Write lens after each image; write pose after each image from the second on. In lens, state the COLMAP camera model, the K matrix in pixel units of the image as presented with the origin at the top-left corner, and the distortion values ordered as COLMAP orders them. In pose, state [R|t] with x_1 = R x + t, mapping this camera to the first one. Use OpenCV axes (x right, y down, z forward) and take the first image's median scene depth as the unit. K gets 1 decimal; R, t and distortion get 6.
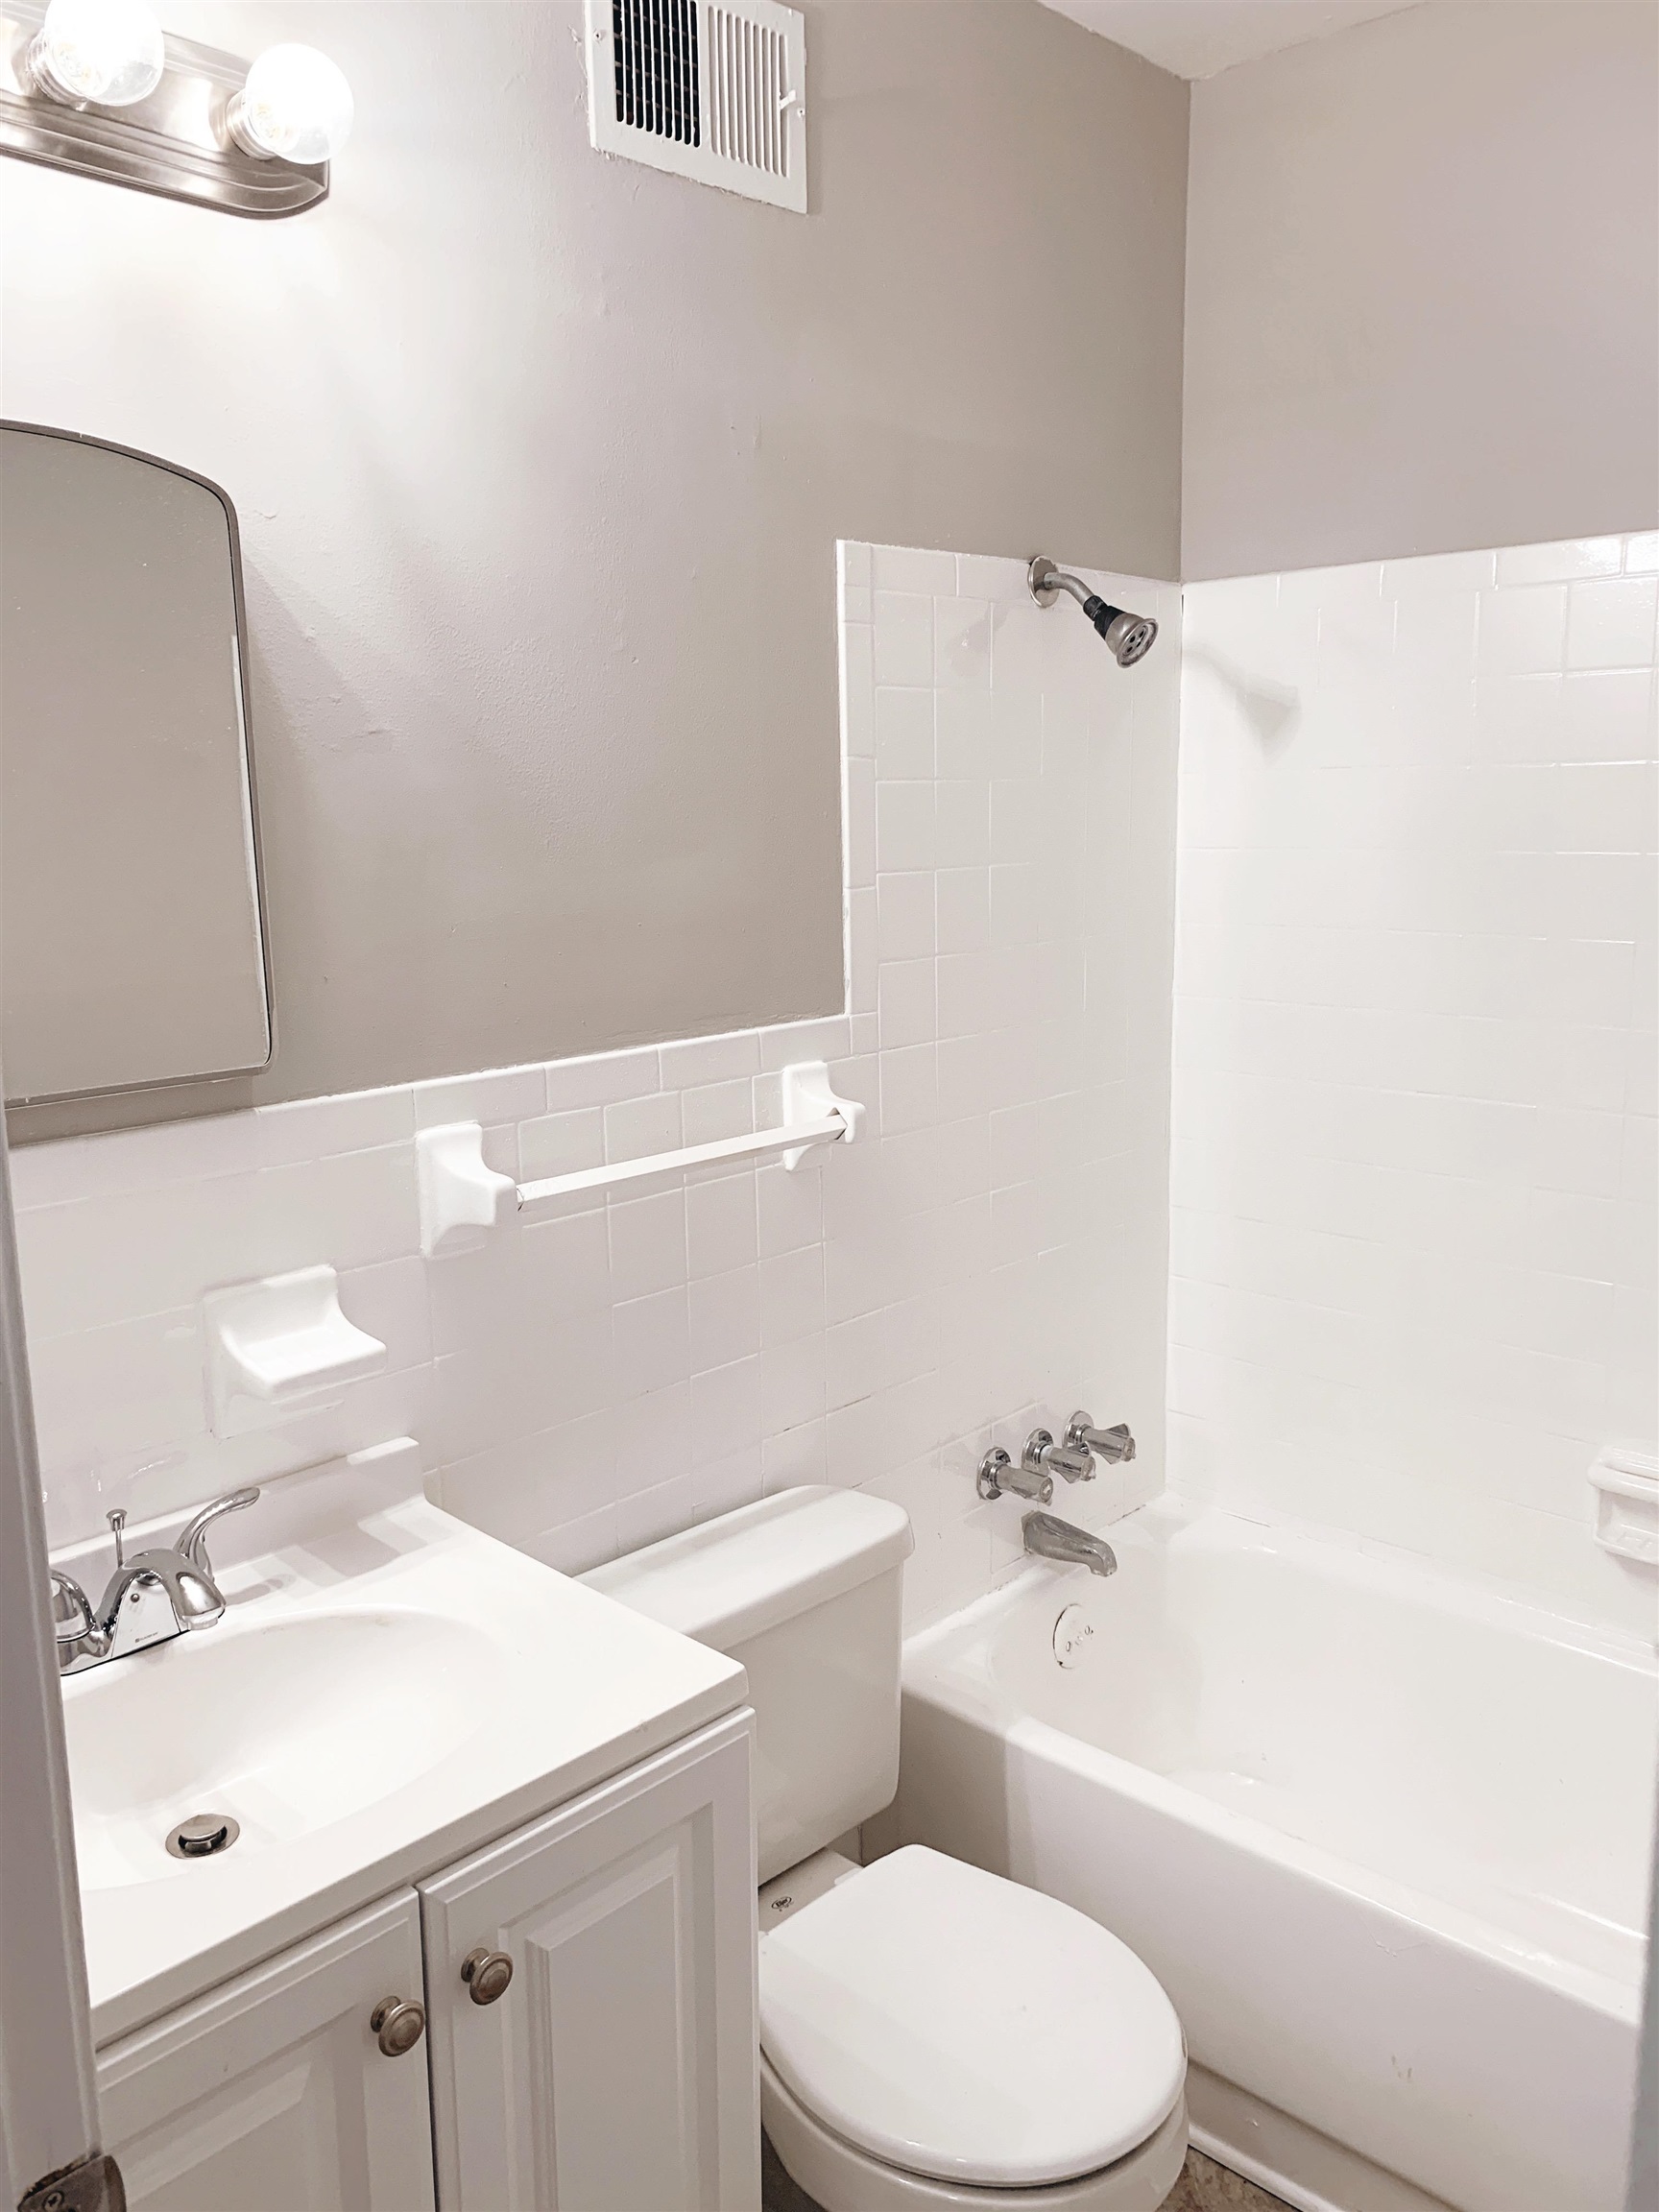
lens RADIAL K [[1684.0, 0, 829.5], [0, 1684.0, 1106.0], [0, 0, 1]] dist [0.095222, -0.218768]
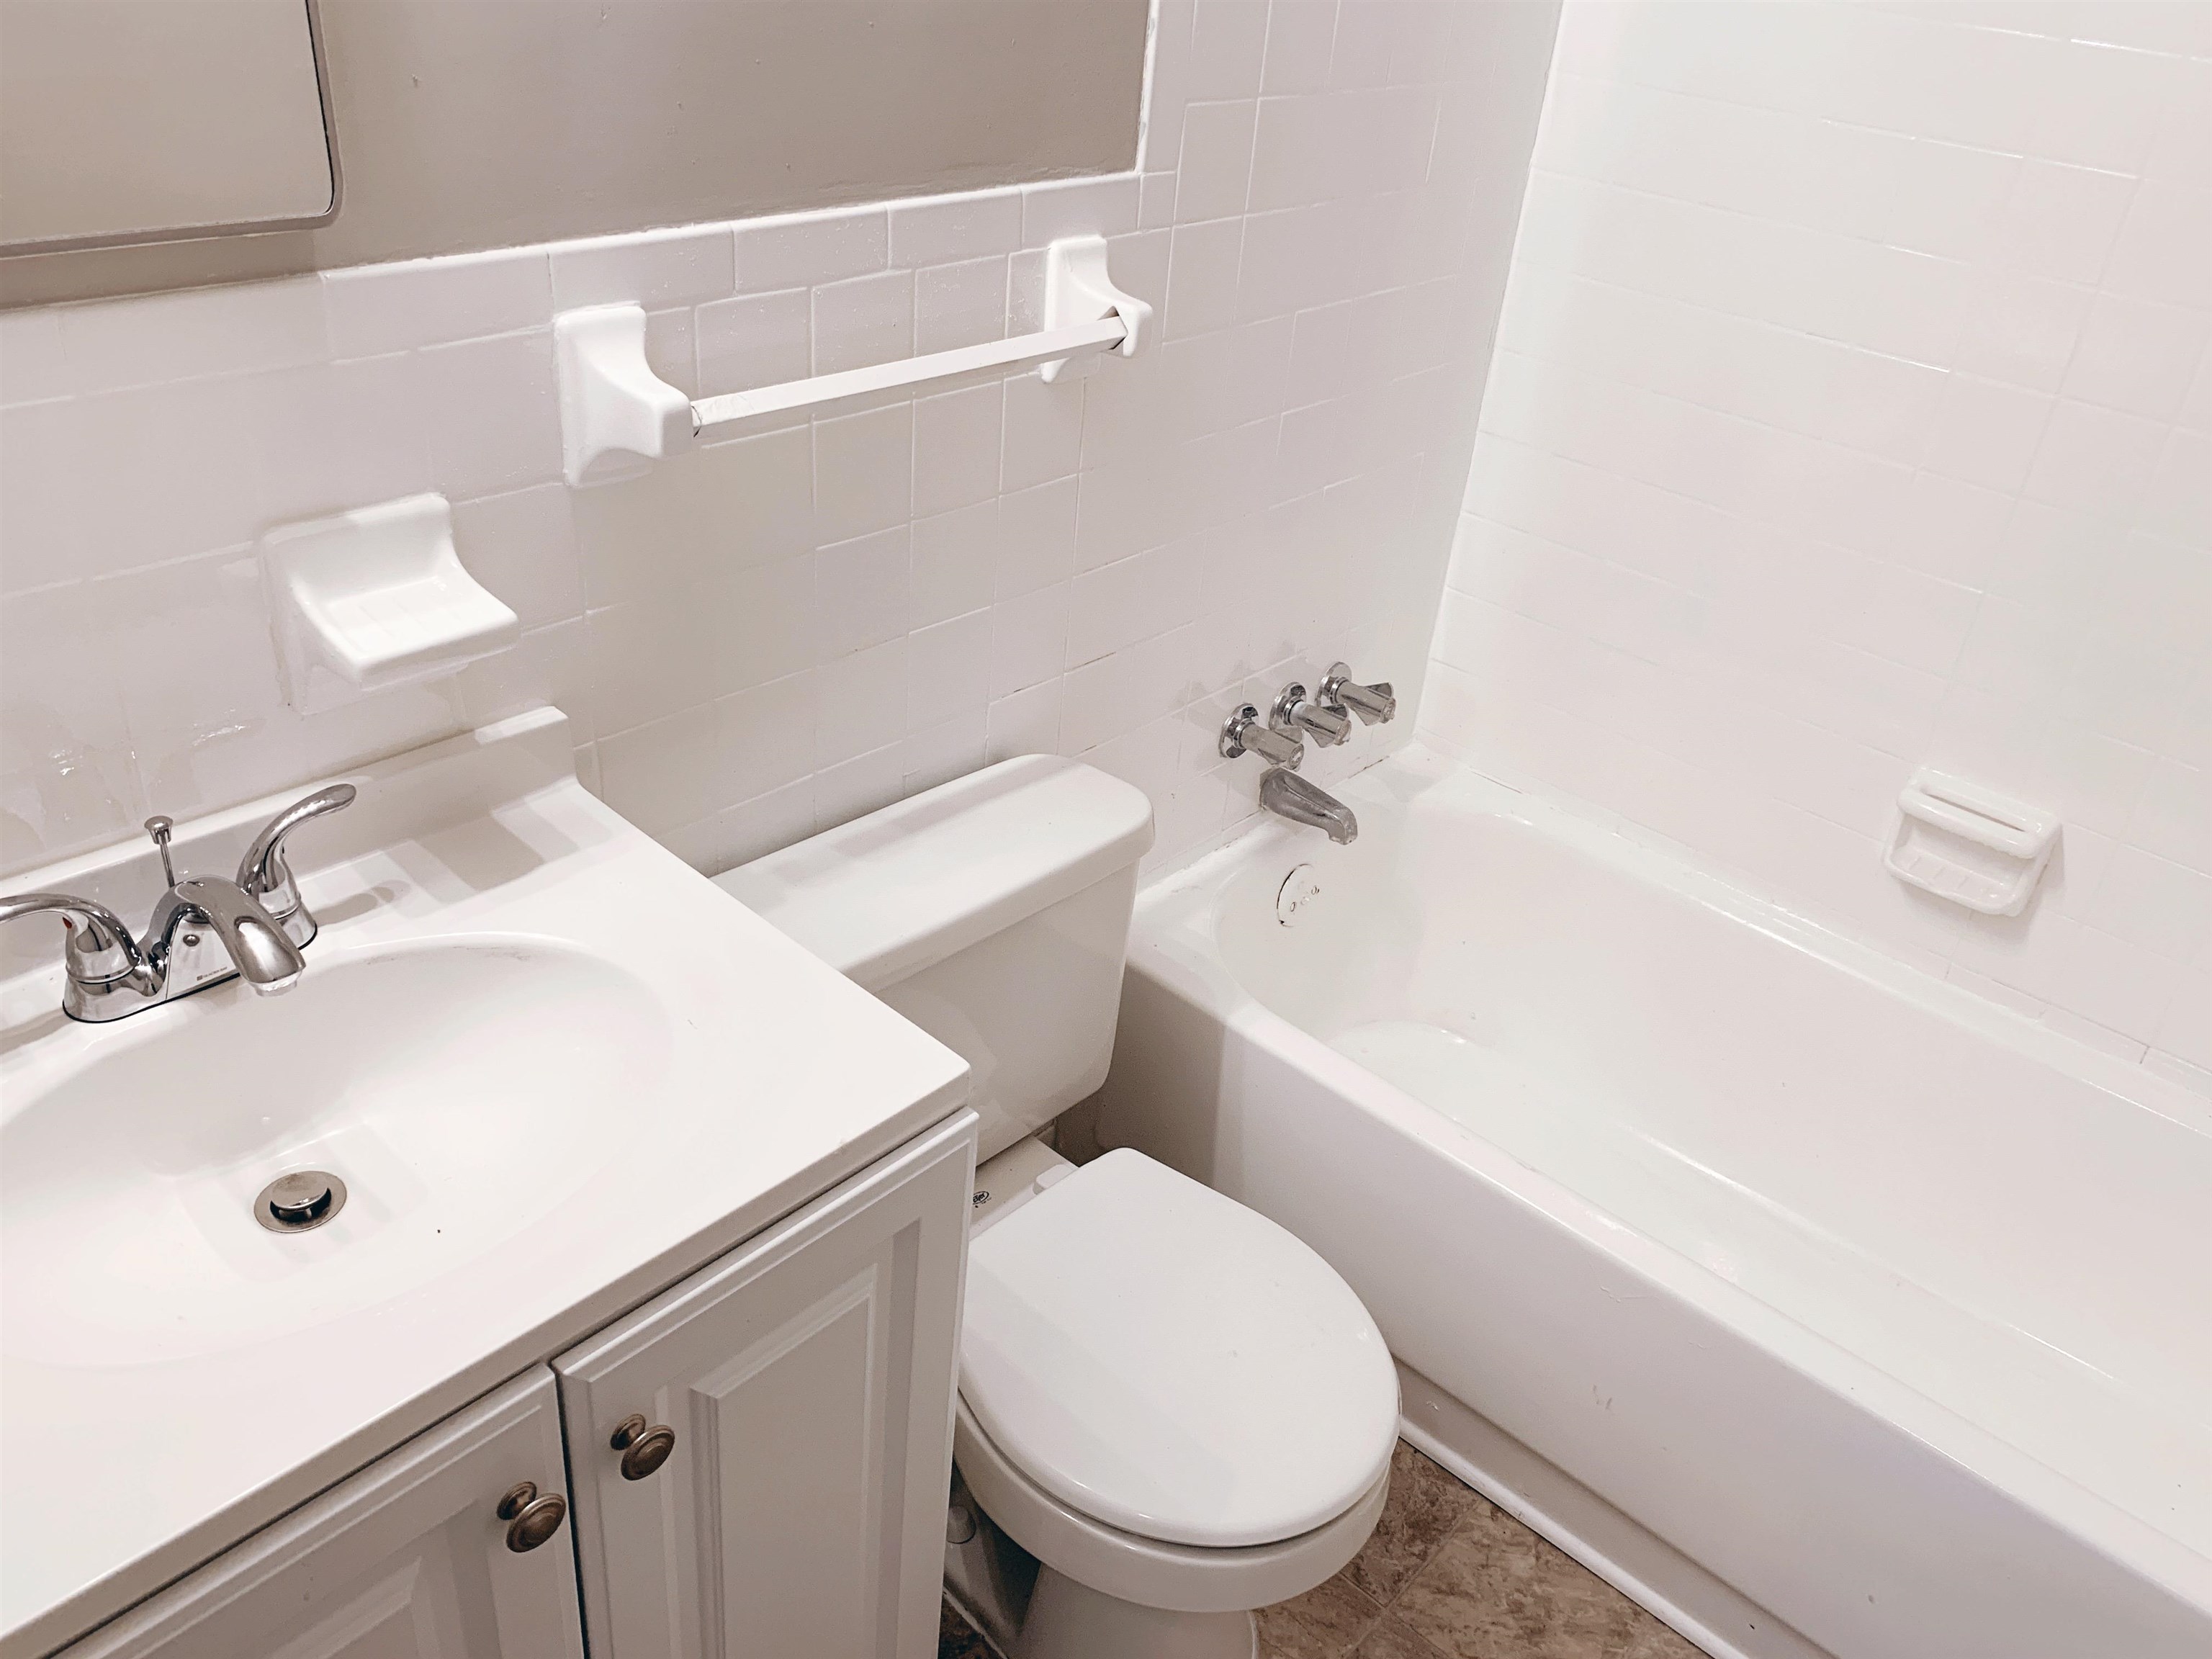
lens RADIAL K [[1684.0, 0, 1114.9], [0, 1684.0, 832.9], [0, 0, 1]] dist [0.095222, -0.218768]
pose [[0.994591, 0.077556, 0.069093, -0.035708], [-0.096970, 0.931692, 0.350066, -0.053061], [-0.037224, -0.354873, 0.934173, 0.217251]]
